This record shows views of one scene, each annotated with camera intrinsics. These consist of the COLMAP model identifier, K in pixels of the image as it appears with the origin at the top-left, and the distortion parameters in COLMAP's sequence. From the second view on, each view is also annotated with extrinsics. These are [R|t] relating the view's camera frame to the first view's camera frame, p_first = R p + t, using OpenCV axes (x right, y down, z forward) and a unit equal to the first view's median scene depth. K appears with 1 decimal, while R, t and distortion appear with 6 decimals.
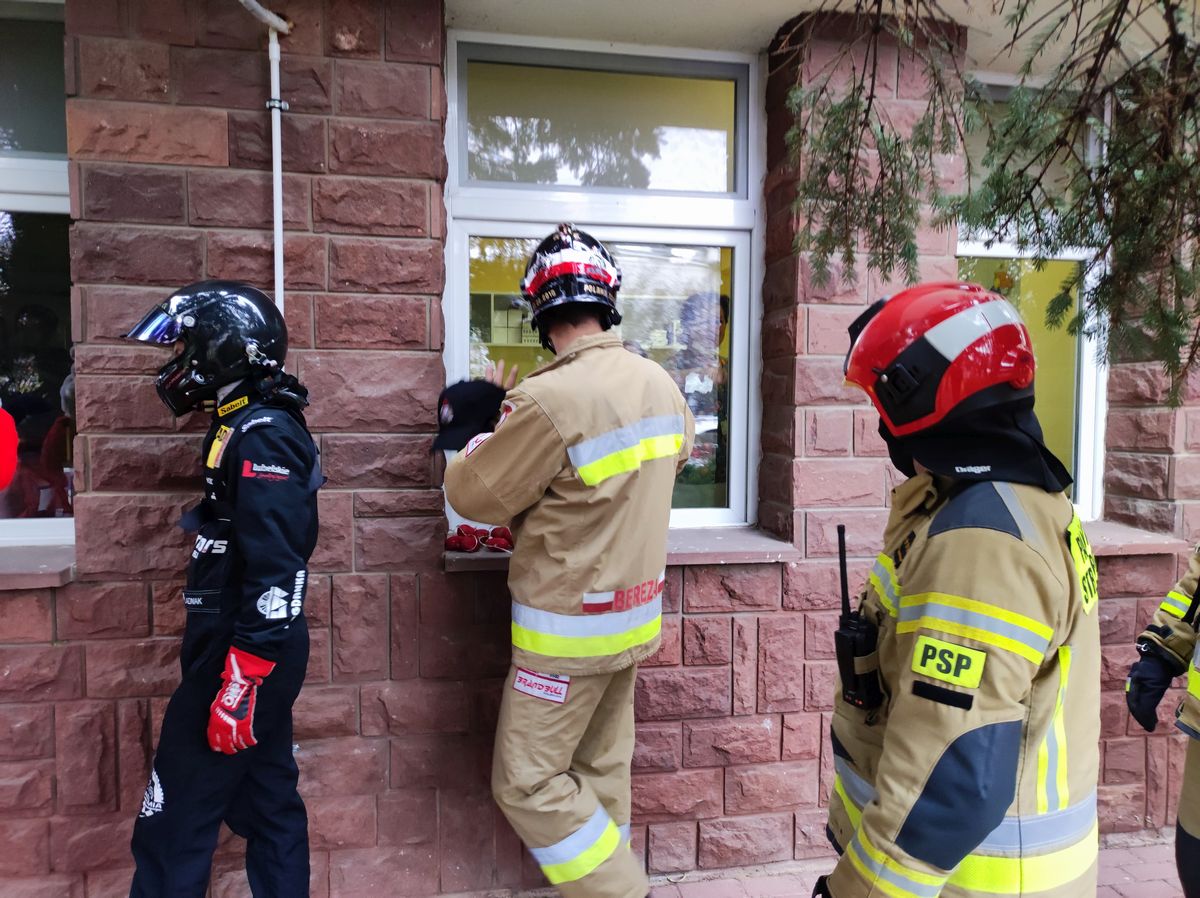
lens RADIAL K [[889.9, 0, 600.0], [0, 889.9, 449.0], [0, 0, 1]] dist [0.040026, -0.033211]
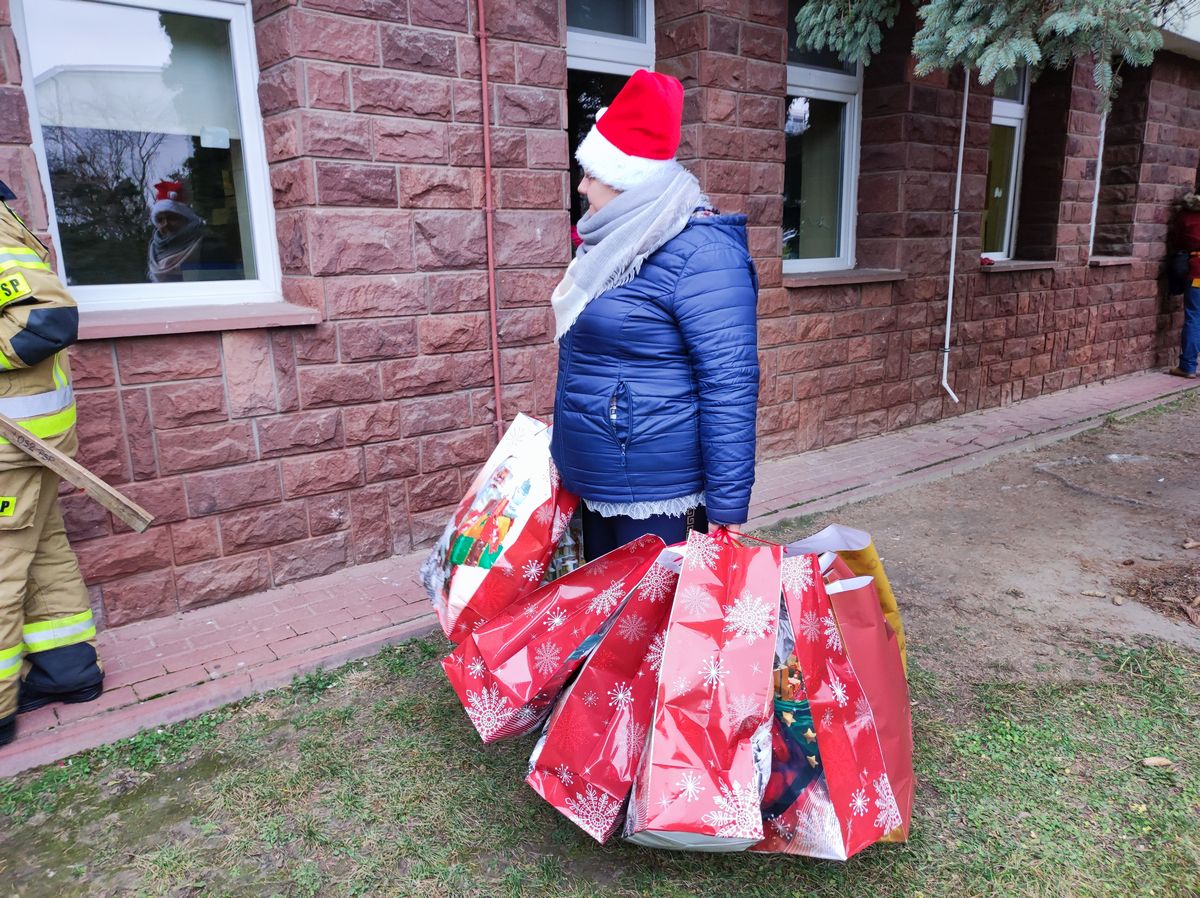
lens RADIAL K [[889.9, 0, 600.0], [0, 889.9, 449.0], [0, 0, 1]] dist [0.040026, -0.033211]
pose [[0.878407, -0.125100, 0.461249, -2.711047], [0.041099, 0.981330, 0.187887, 0.130257], [-0.476142, -0.146085, 0.867149, -0.776361]]
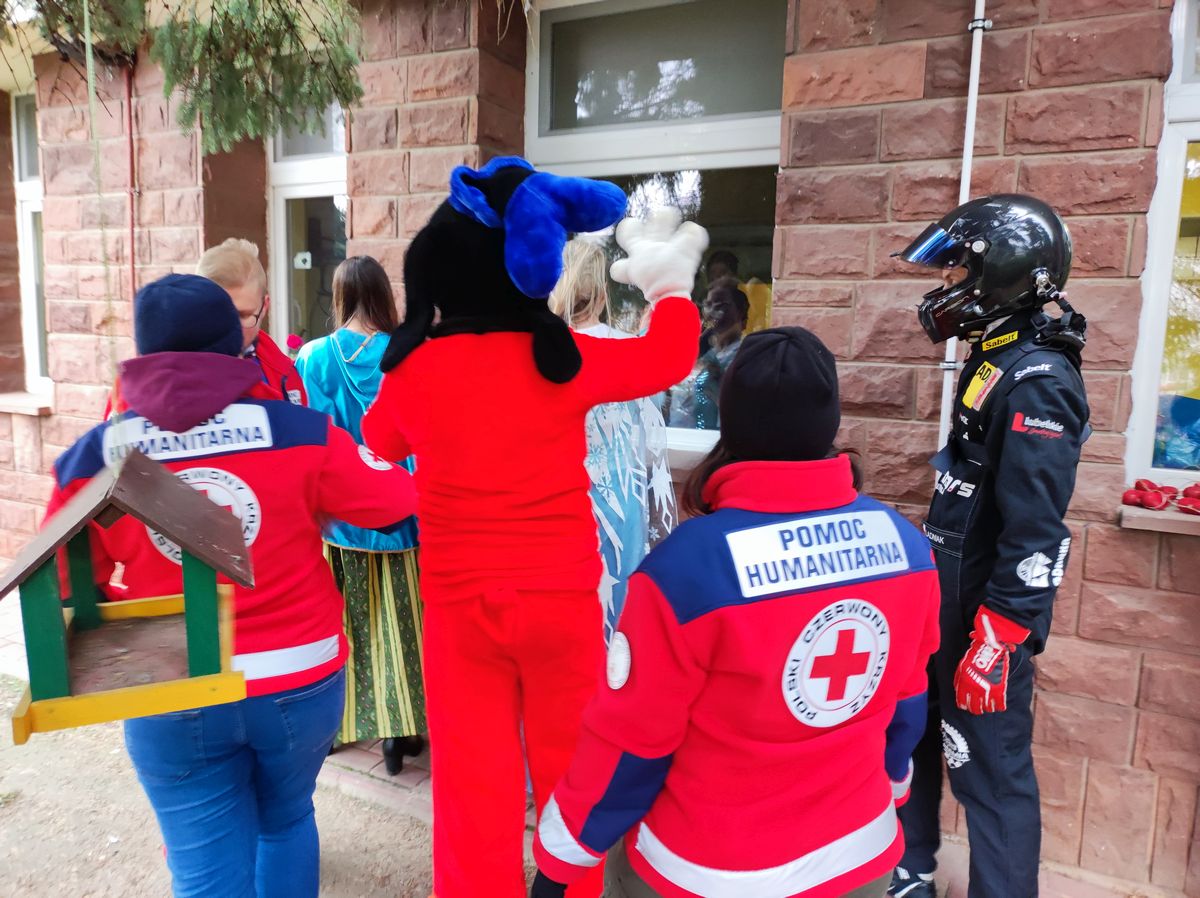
lens RADIAL K [[876.5, 0, 629.0], [0, 876.5, 420.8], [0, 0, 1]] dist [0.031986, -0.030880]
pose [[0.791998, 0.078361, -0.605474, -0.047958], [-0.046834, 0.996605, 0.067719, -0.006630], [0.608725, -0.025276, 0.792978, 0.009271]]
